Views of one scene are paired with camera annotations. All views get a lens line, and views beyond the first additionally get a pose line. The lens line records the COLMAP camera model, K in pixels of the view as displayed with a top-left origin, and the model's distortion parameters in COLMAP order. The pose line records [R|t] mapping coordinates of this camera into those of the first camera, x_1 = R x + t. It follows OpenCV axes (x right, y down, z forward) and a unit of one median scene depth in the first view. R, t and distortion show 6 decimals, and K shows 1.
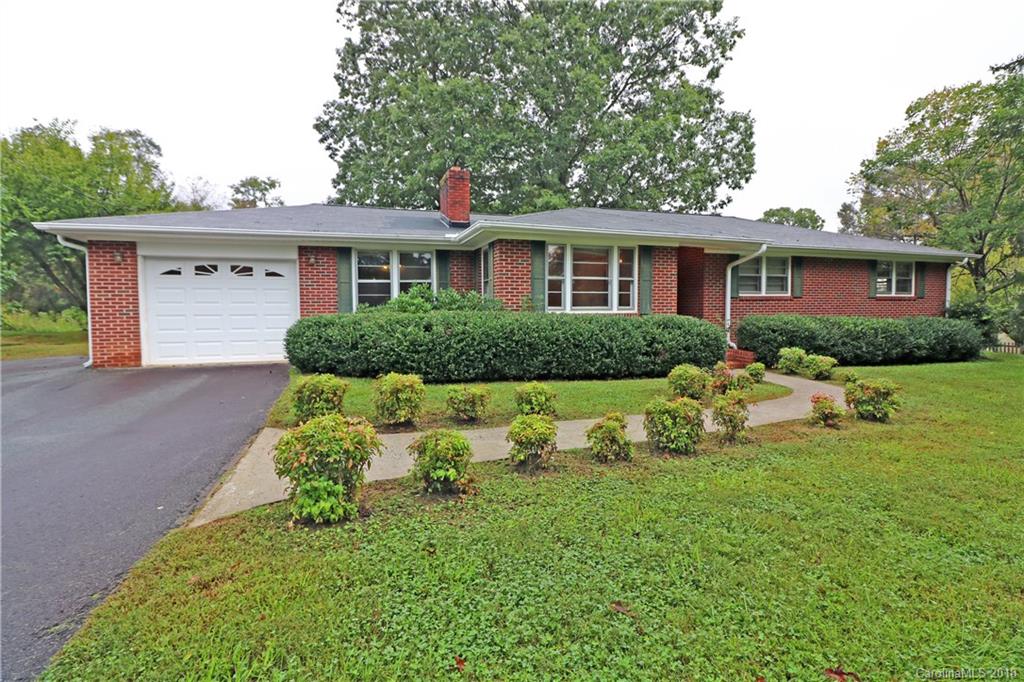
lens RADIAL K [[473.0, 0, 503.8], [0, 473.0, 337.2], [0, 0, 1]] dist [0.000364, -0.012655]
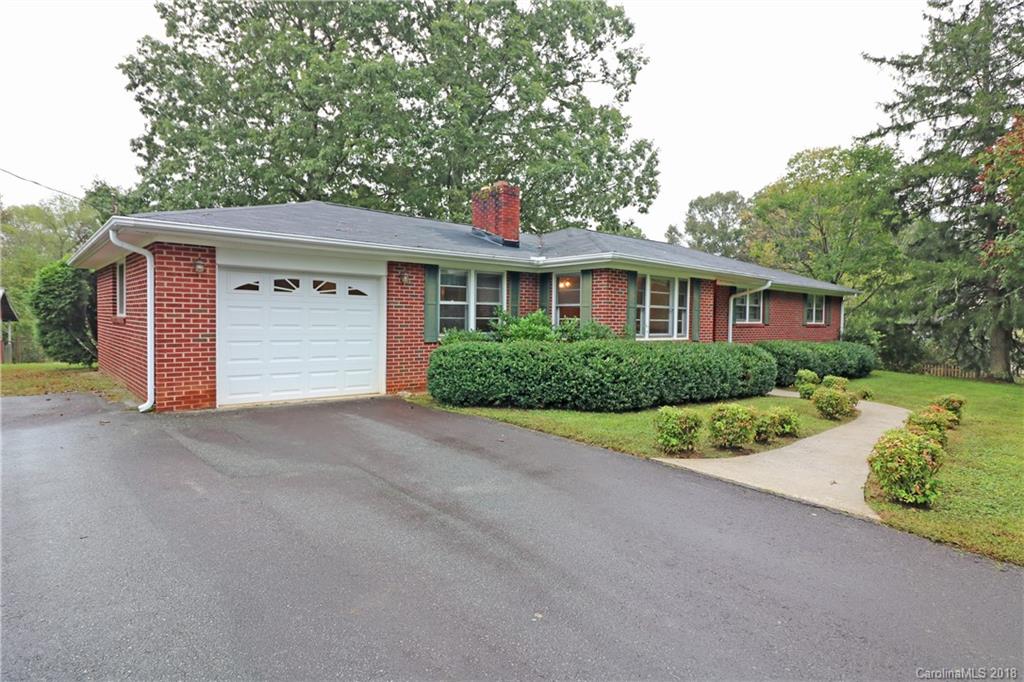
lens RADIAL K [[558.9, 0, 512.0], [0, 558.9, 341.0], [0, 0, 1]] dist [-0.001185, -0.000007]
pose [[0.924388, 0.004576, 0.381425, -0.588209], [0.003753, 0.999771, -0.021089, -0.022997], [-0.381434, 0.020926, 0.924159, -0.030145]]
